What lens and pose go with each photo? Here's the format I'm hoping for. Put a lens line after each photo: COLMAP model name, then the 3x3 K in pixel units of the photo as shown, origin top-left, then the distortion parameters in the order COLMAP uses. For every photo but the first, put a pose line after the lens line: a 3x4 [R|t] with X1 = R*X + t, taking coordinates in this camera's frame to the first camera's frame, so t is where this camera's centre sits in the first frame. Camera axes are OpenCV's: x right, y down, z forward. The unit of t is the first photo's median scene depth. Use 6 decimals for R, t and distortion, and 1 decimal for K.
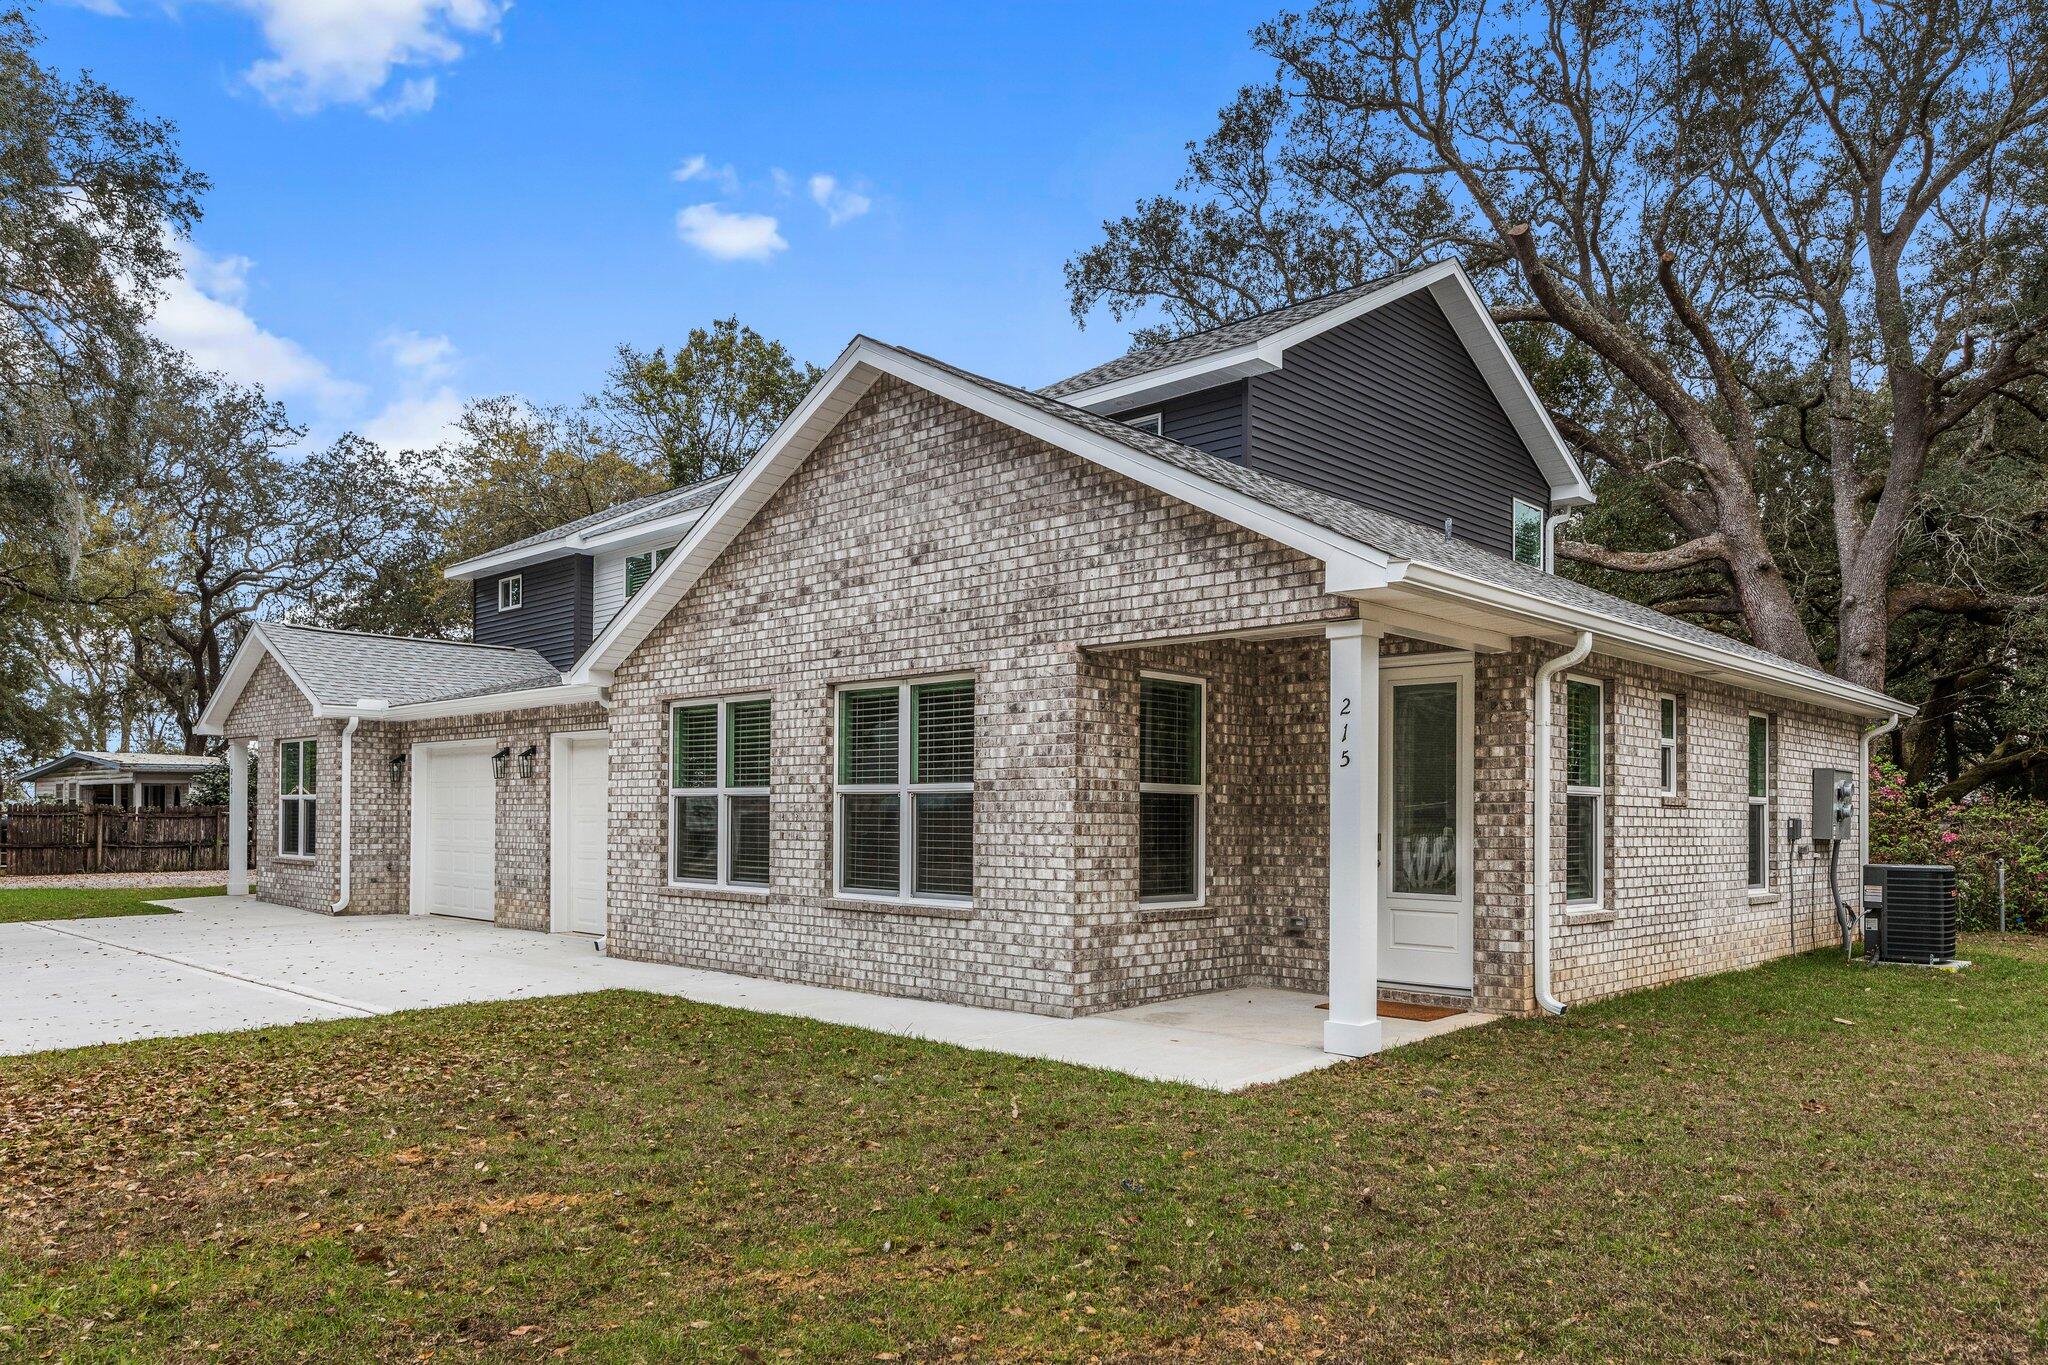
lens RADIAL K [[1343.5, 0, 1023.2], [0, 1343.5, 681.1], [0, 0, 1]] dist [0.015972, -0.003903]
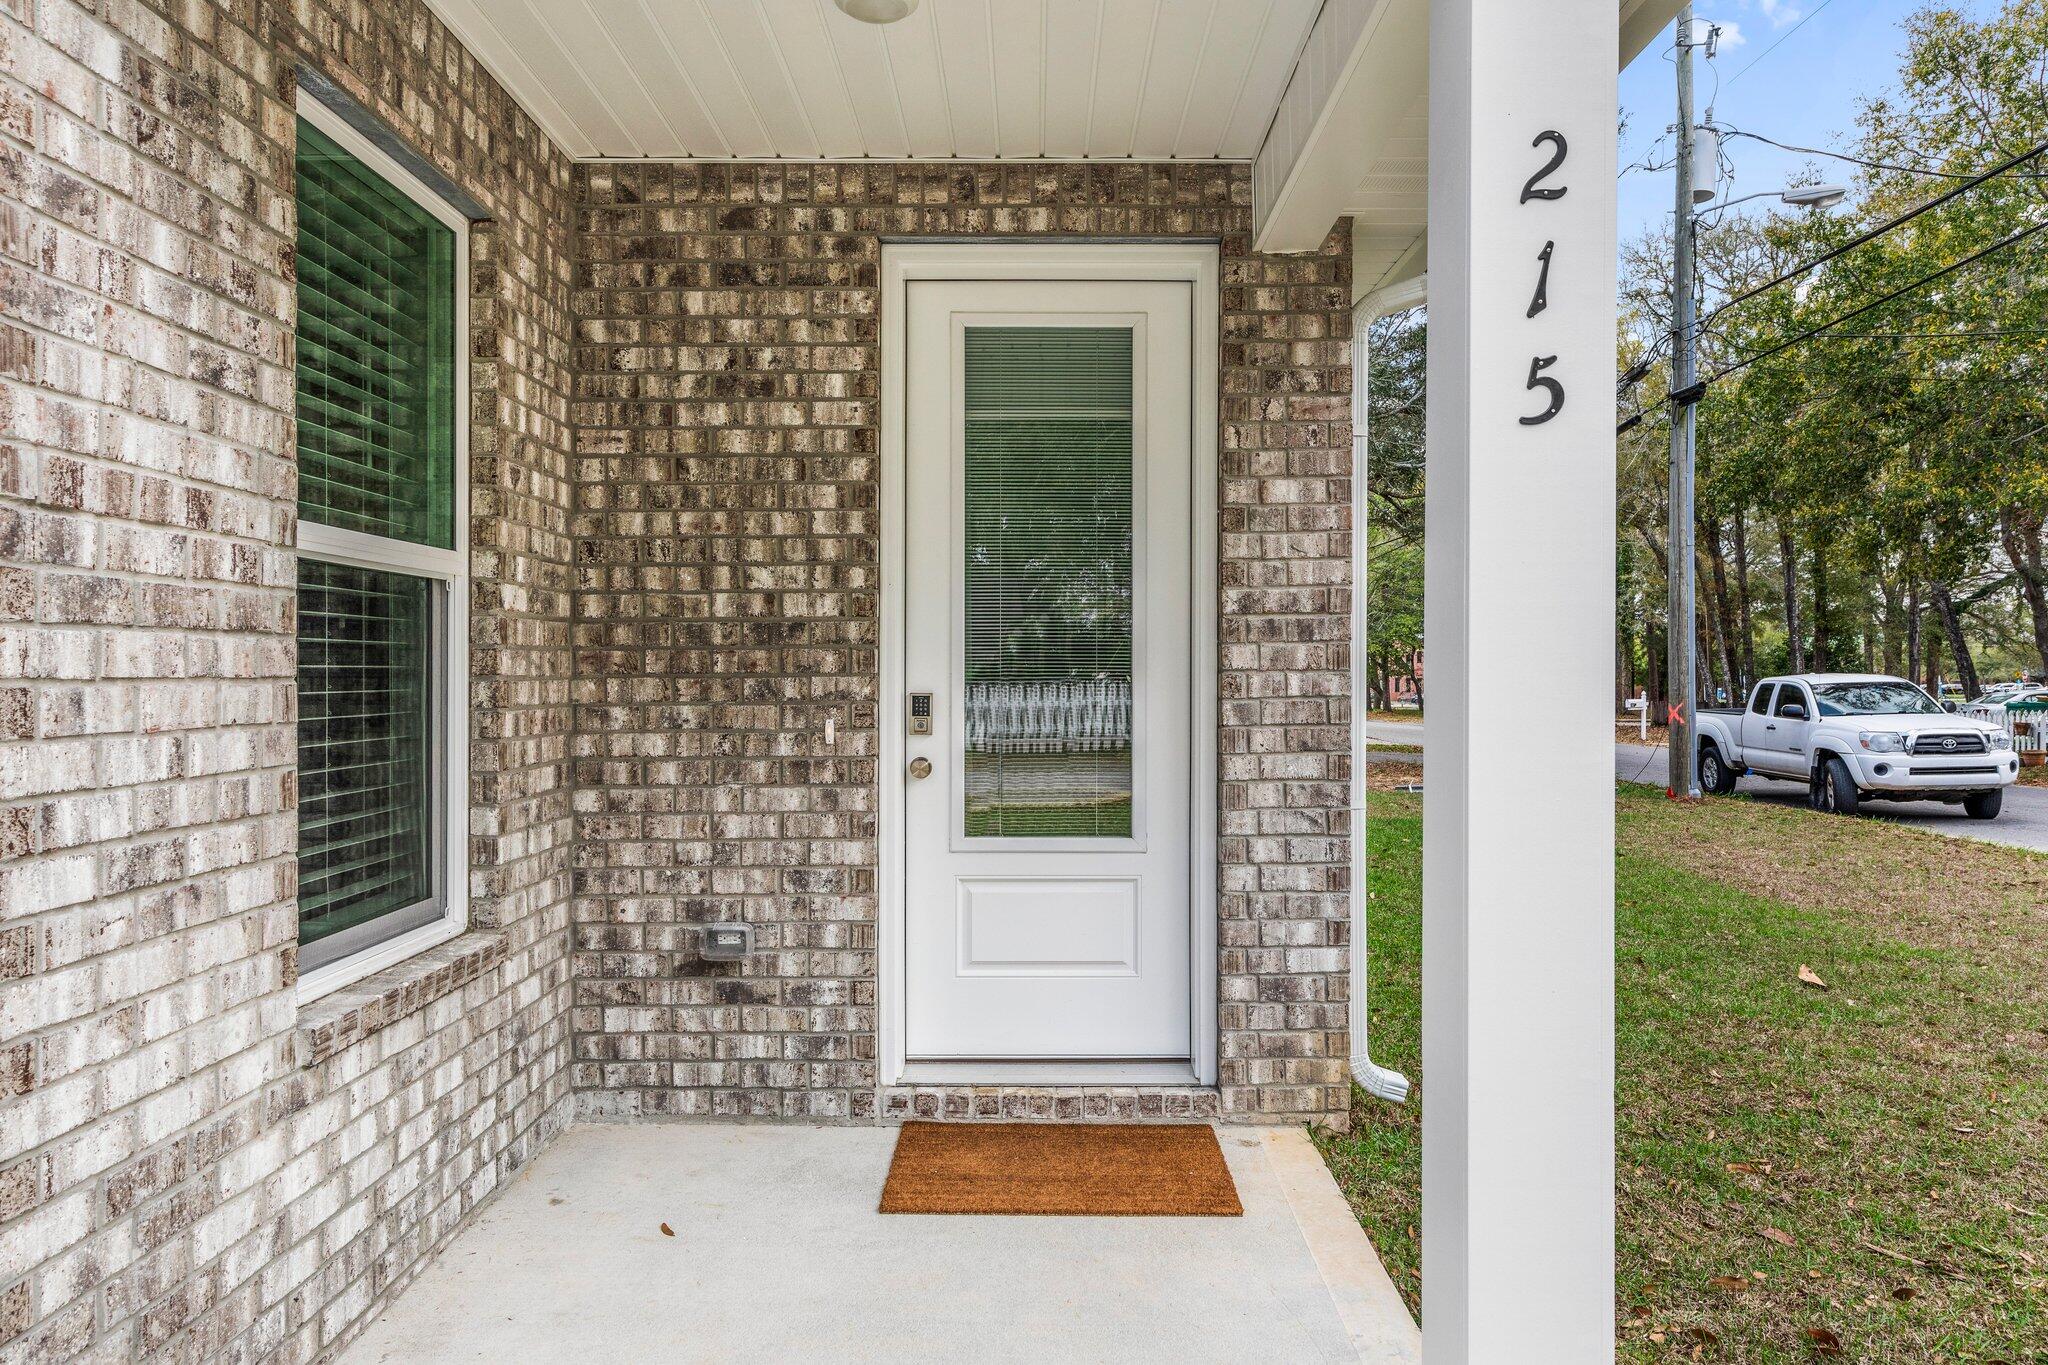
lens RADIAL K [[1343.5, 0, 1029.3], [0, 1343.5, 670.9], [0, 0, 1]] dist [0.015972, -0.003903]
pose [[0.721989, -0.009255, 0.691843, 0.011097], [-0.065328, 0.994532, 0.081478, 0.074428], [-0.688814, -0.104023, 0.717436, 0.713968]]
